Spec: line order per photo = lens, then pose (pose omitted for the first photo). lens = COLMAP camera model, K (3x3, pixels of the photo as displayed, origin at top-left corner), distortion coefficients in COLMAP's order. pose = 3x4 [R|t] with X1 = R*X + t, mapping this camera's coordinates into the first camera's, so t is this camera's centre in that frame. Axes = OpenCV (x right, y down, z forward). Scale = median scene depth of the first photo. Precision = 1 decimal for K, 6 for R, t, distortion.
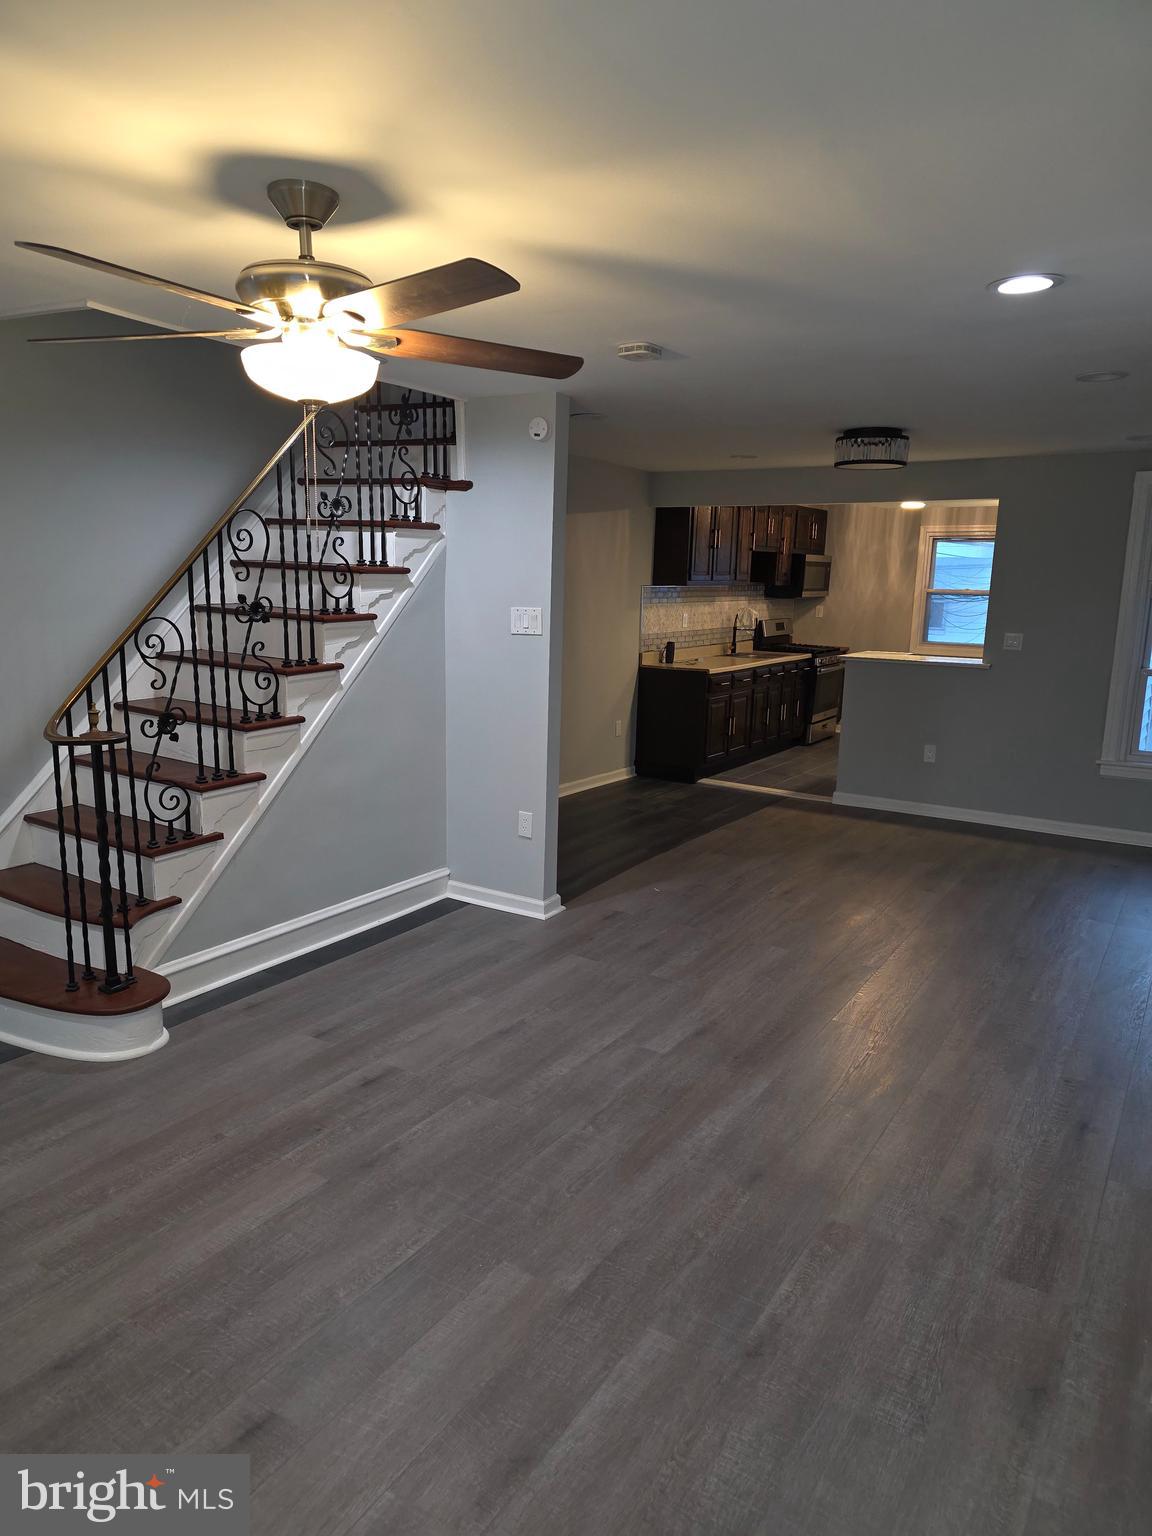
lens RADIAL K [[1024.0, 0, 576.0], [0, 1024.0, 768.0], [0, 0, 1]] dist [0.004271, -0.000241]
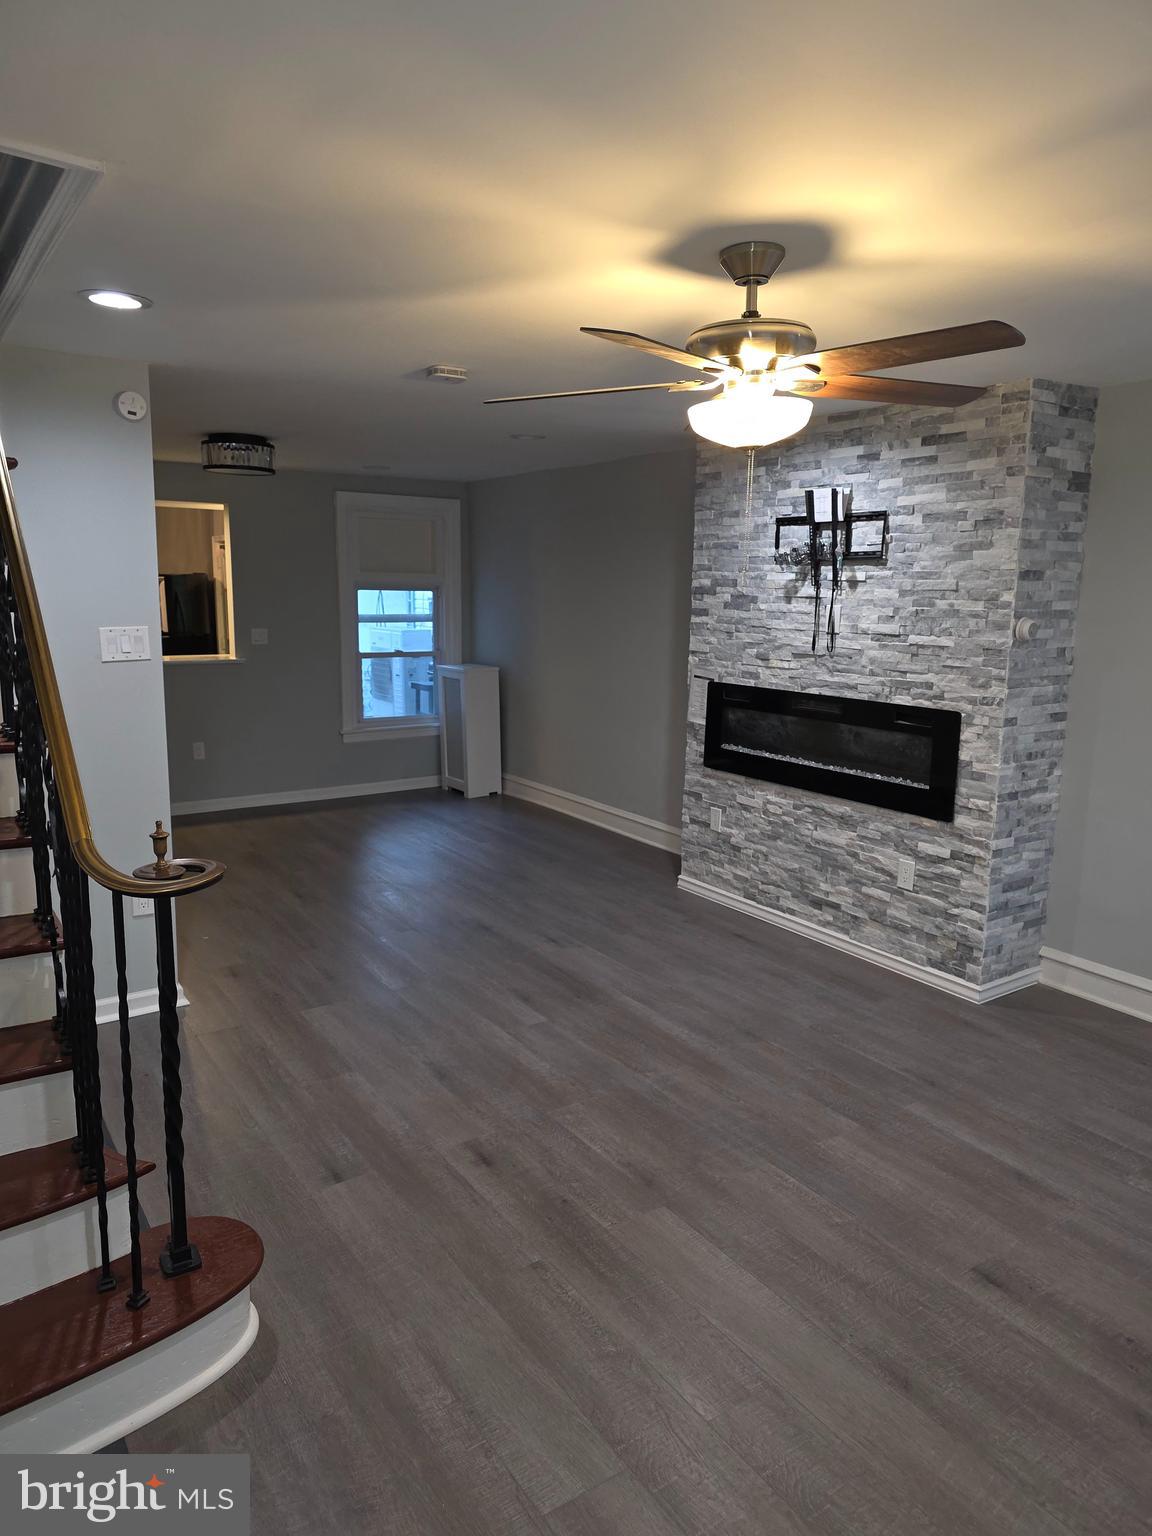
lens RADIAL K [[1046.6, 0, 573.9], [0, 1046.6, 747.4], [0, 0, 1]] dist [0.001553, 0.000629]
pose [[0.416294, -0.173600, 0.892503, -1.054708], [0.179984, 0.977913, 0.106263, -0.151347], [-0.891238, 0.116399, 0.438345, 0.549427]]
